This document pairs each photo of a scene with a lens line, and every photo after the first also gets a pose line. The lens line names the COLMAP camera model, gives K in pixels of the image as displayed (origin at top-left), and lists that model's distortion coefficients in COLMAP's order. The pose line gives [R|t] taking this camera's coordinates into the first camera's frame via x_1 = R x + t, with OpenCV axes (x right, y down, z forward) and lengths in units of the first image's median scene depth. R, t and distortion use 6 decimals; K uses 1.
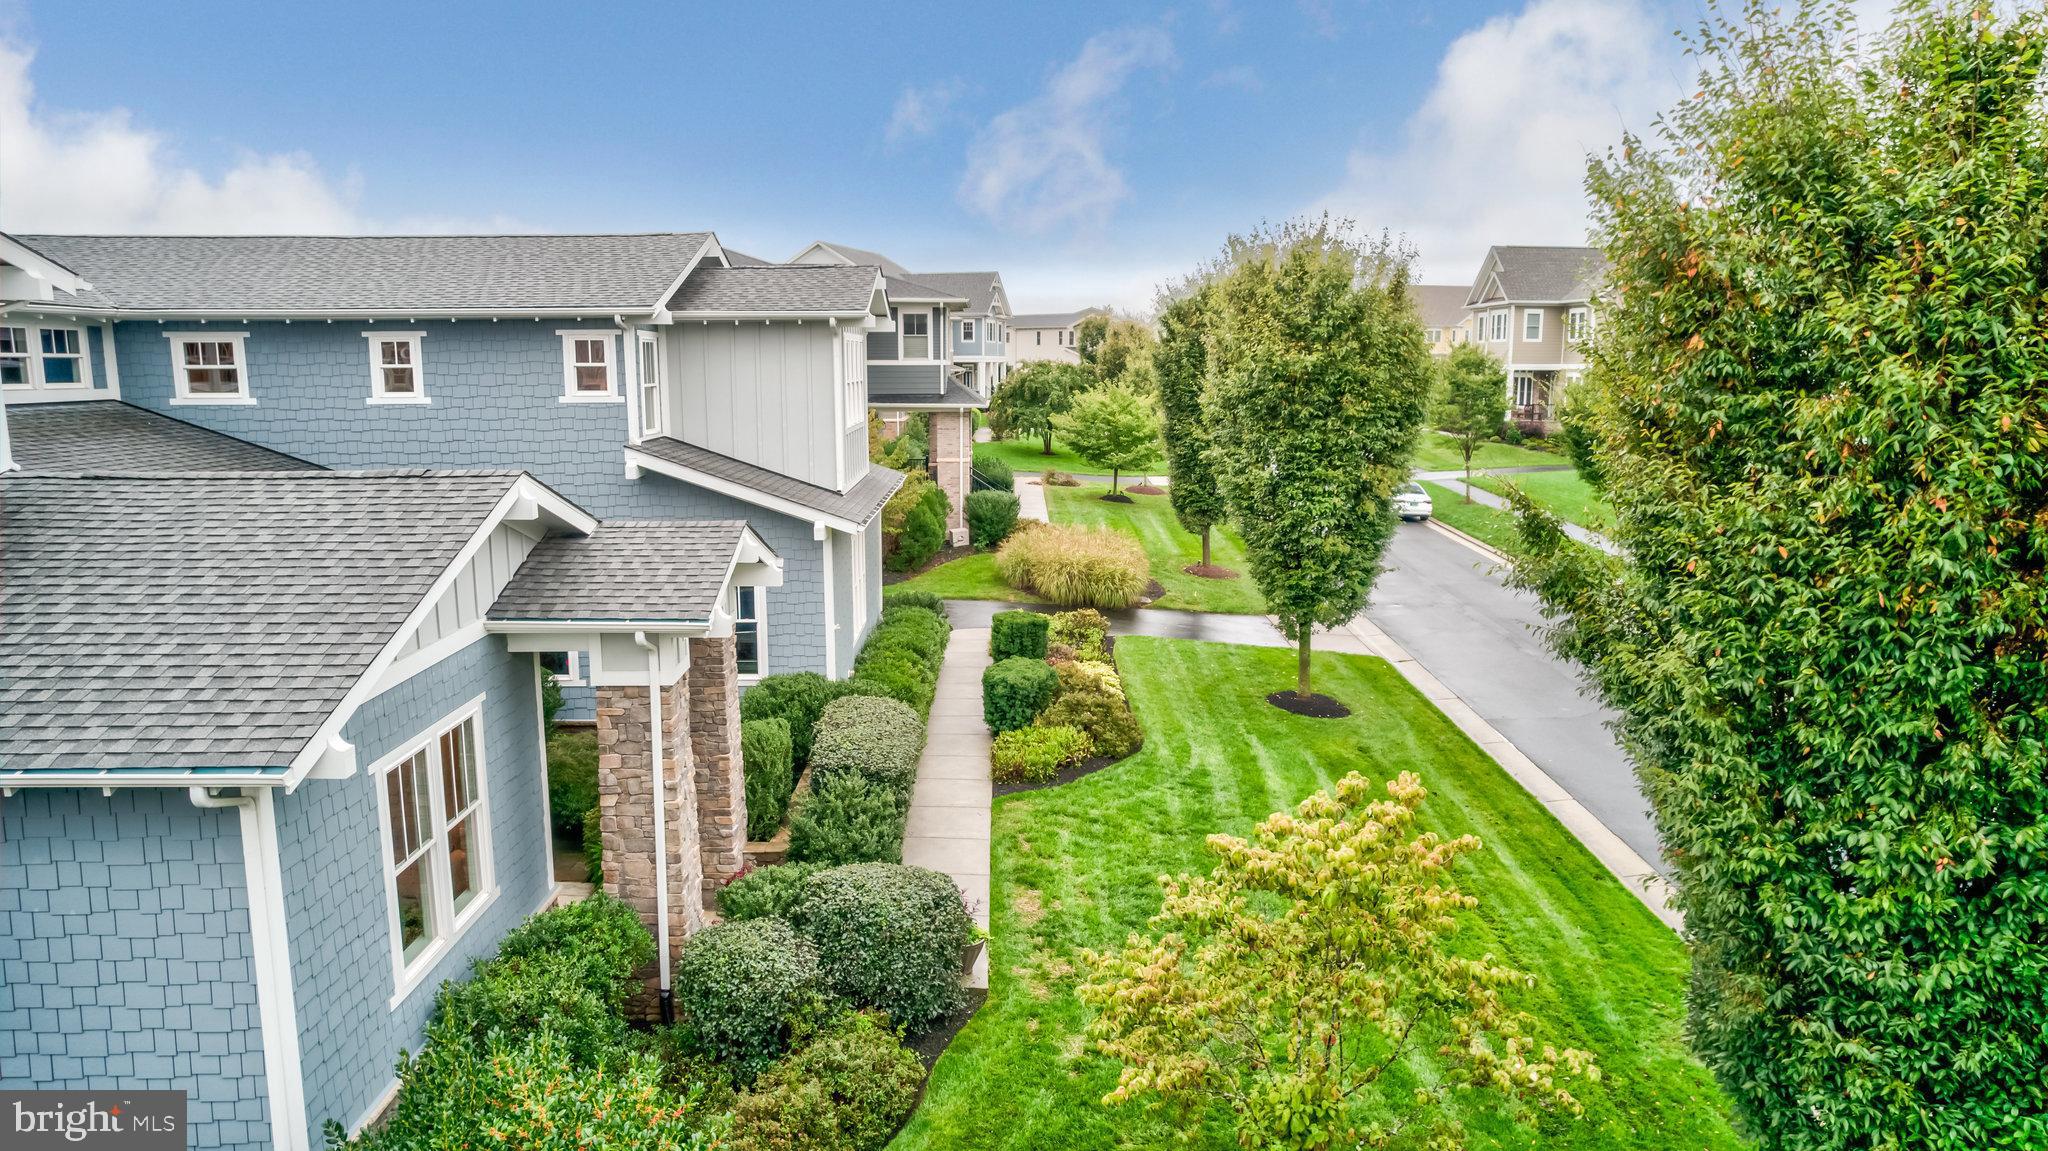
lens RADIAL K [[1309.8, 0, 1038.6], [0, 1309.8, 579.1], [0, 0, 1]] dist [-0.062292, 0.048718]
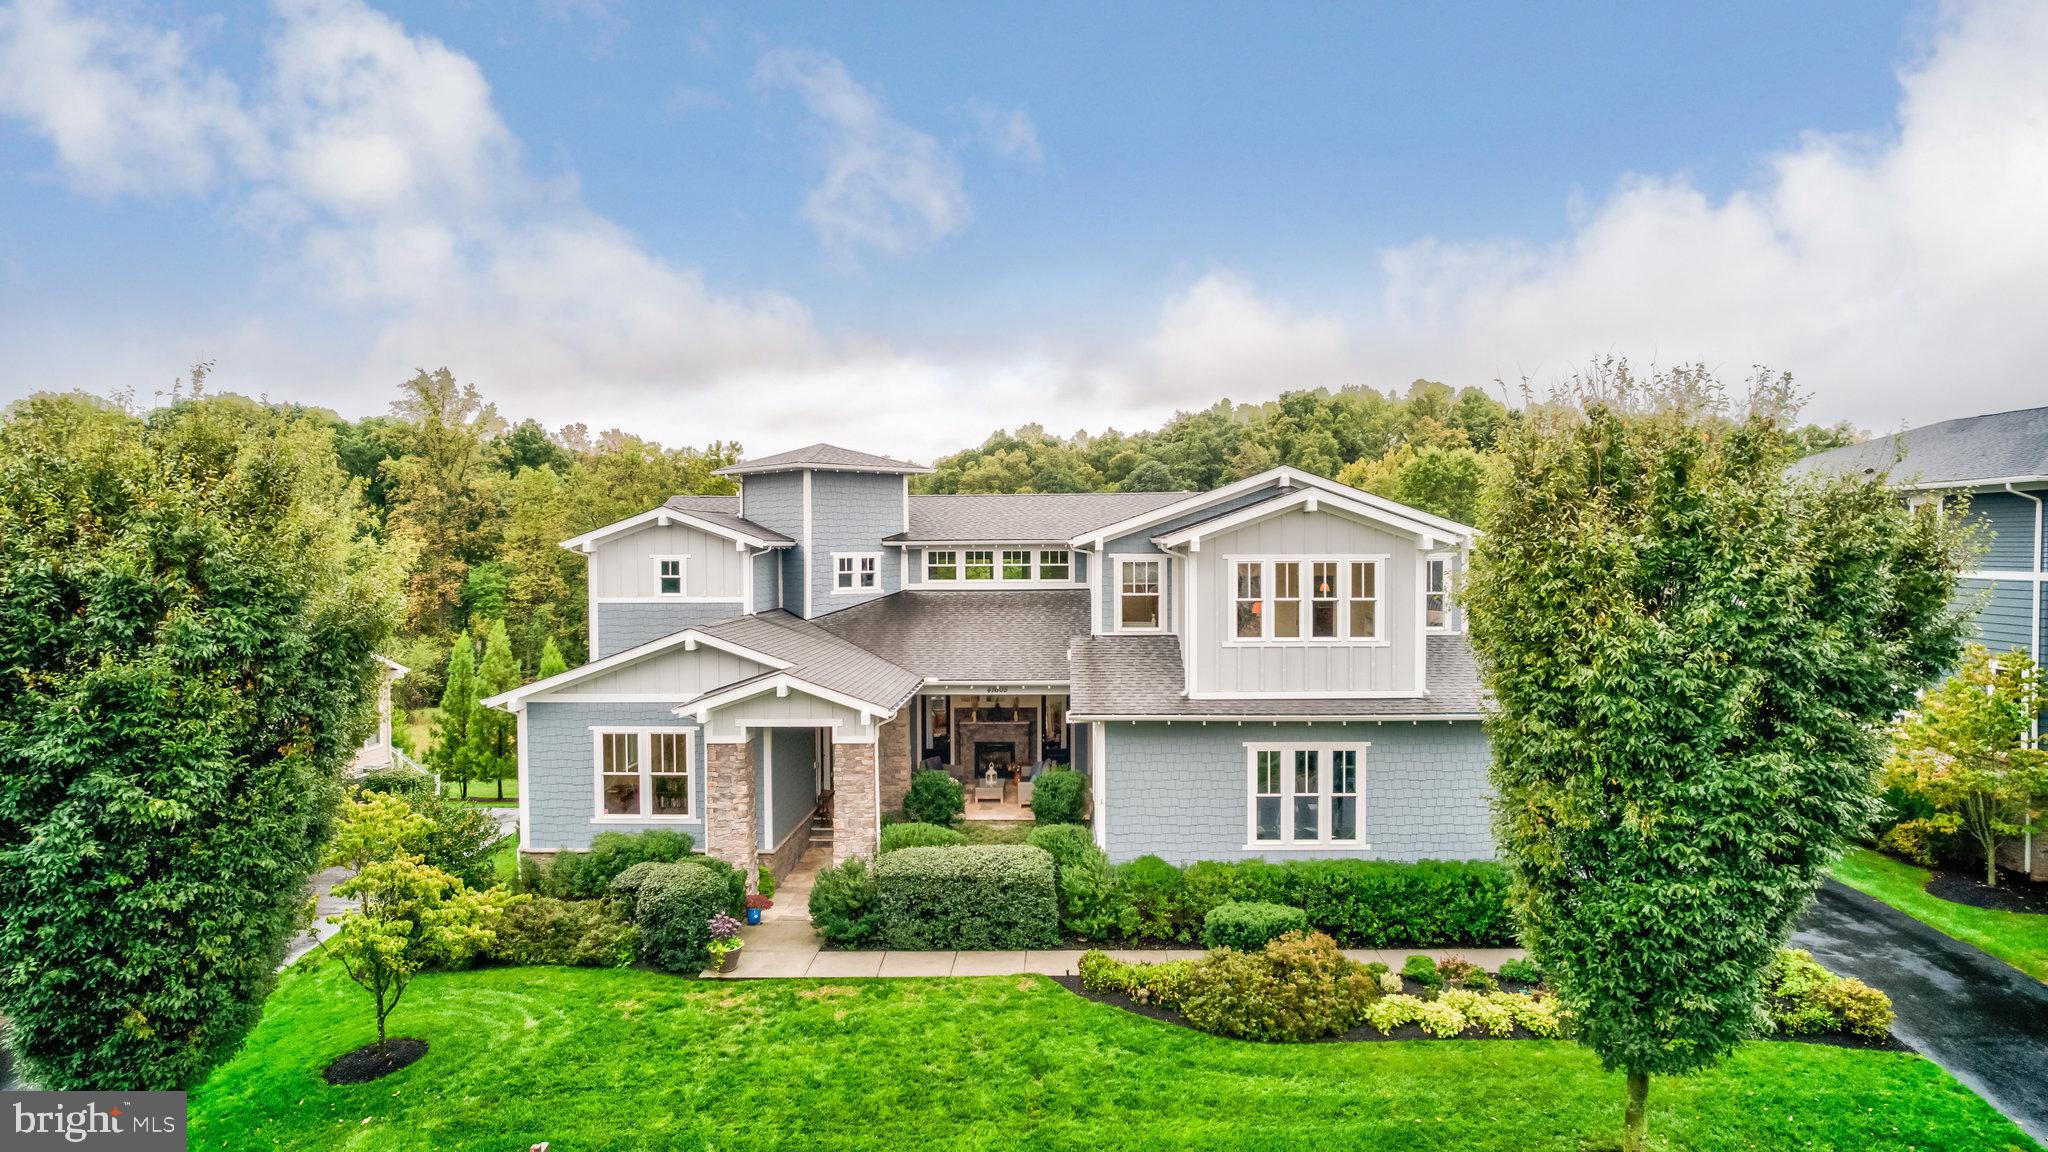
lens RADIAL K [[1309.8, 0, 1035.8], [0, 1309.8, 571.6], [0, 0, 1]] dist [-0.062292, 0.048718]
pose [[-0.054232, 0.021294, -0.998301, 1.094732], [-0.159748, 0.986710, 0.029725, -0.206961], [0.985667, 0.161089, -0.050110, 1.021968]]
